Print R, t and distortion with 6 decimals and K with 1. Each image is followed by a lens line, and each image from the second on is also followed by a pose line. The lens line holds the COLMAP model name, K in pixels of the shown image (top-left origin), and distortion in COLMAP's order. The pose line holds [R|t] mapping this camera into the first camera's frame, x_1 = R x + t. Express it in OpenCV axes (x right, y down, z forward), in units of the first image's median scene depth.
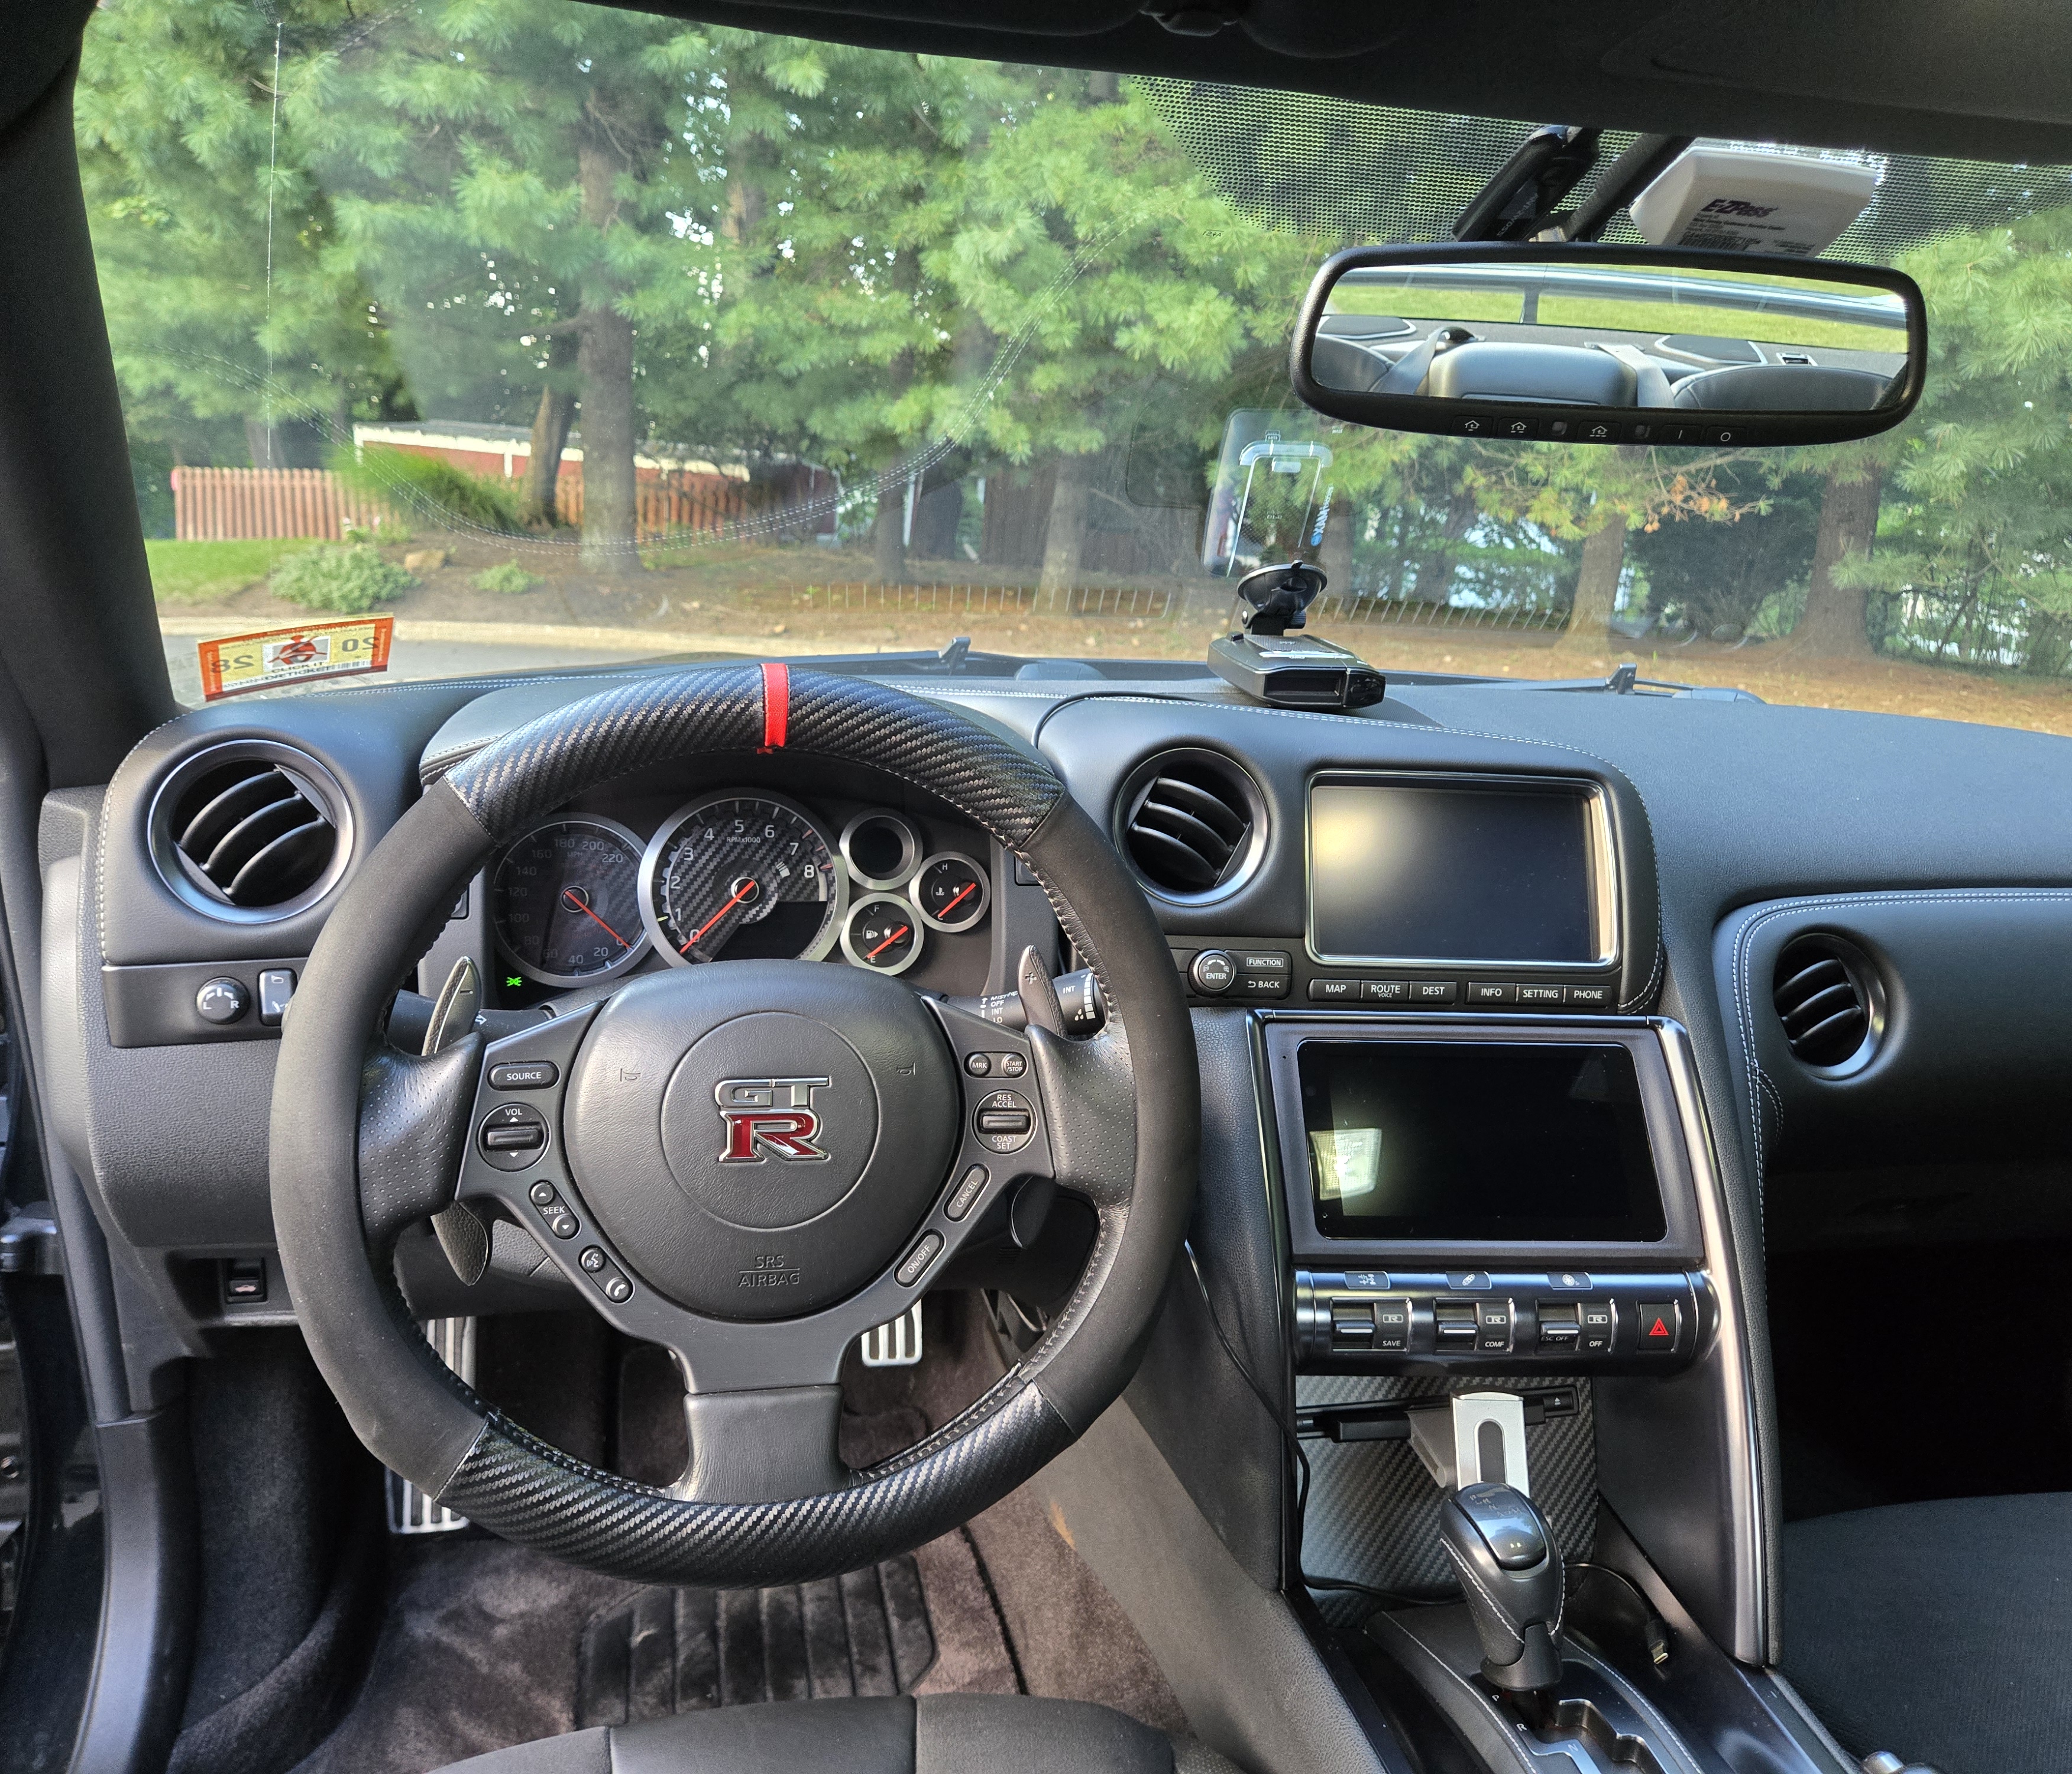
lens RADIAL K [[1571.6, 0, 1025.8], [0, 1571.6, 846.9], [0, 0, 1]] dist [0.052863, -0.062336]
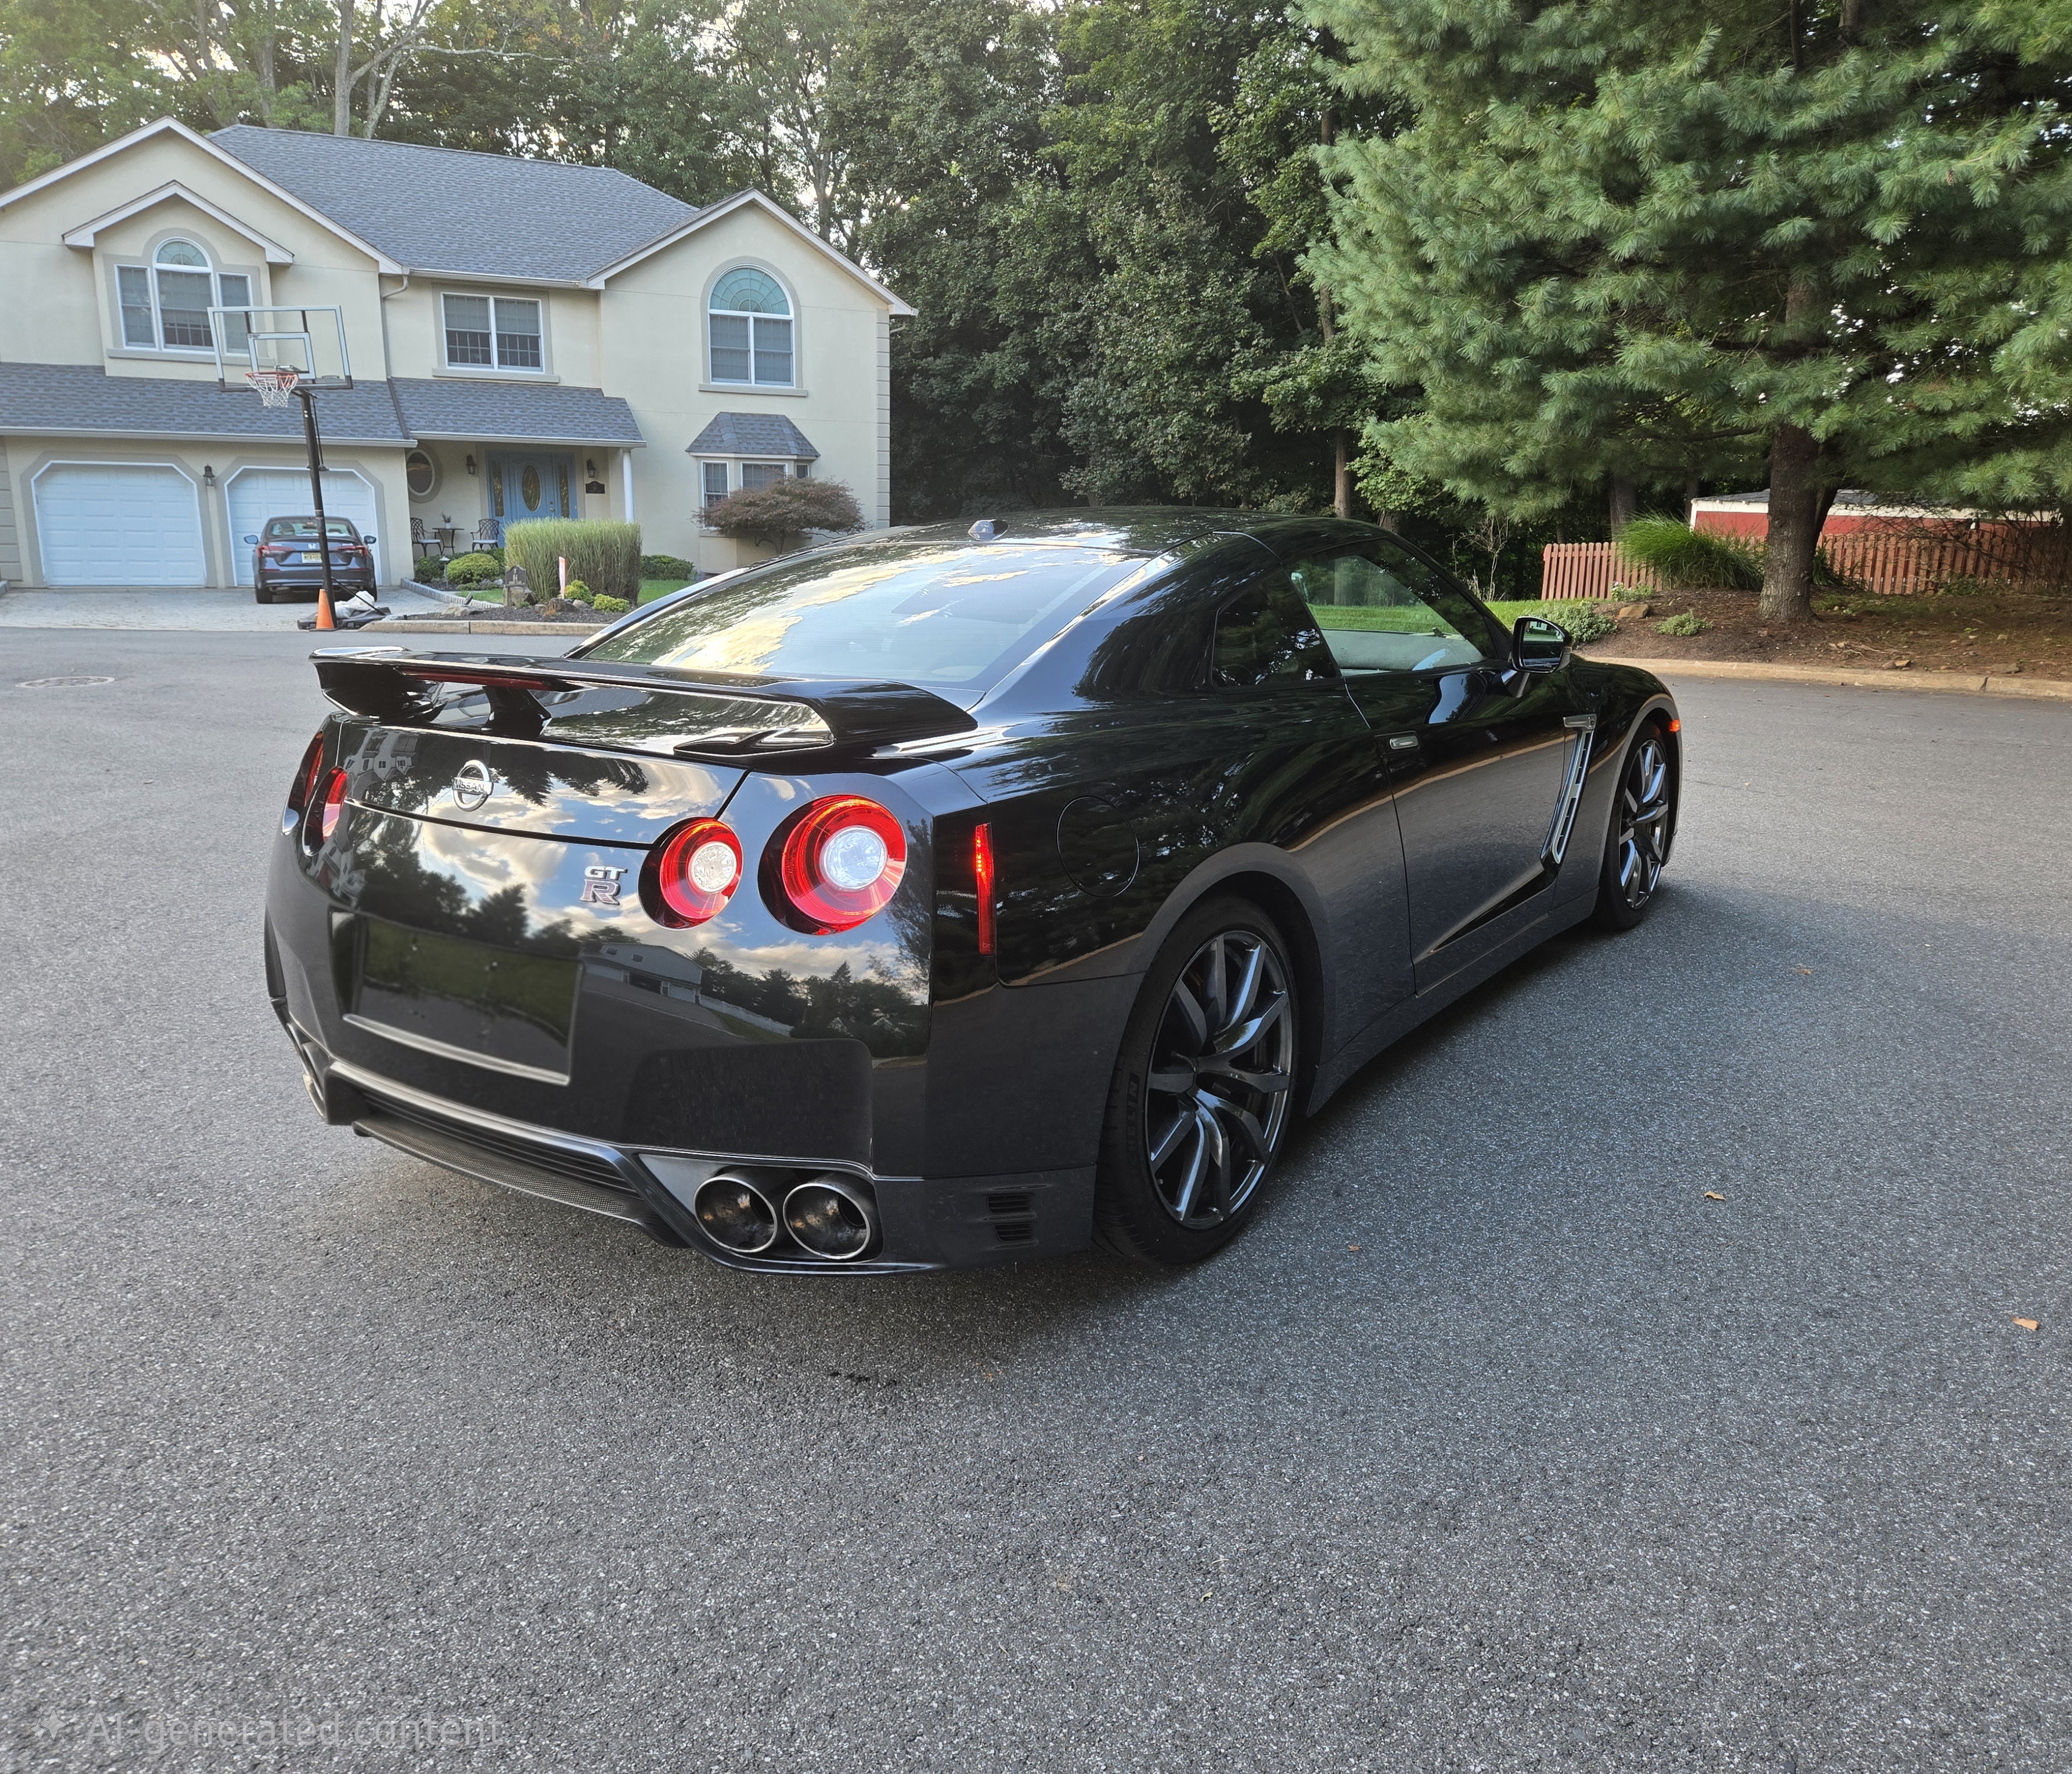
lens RADIAL K [[1586.5, 0, 1036.0], [0, 1586.5, 887.0], [0, 0, 1]] dist [0.066771, -0.064762]
pose [[0.659027, 0.112448, -0.743666, 4.888341], [-0.122029, 0.991646, 0.041804, 0.813042], [0.742154, 0.063199, 0.667244, -3.907930]]
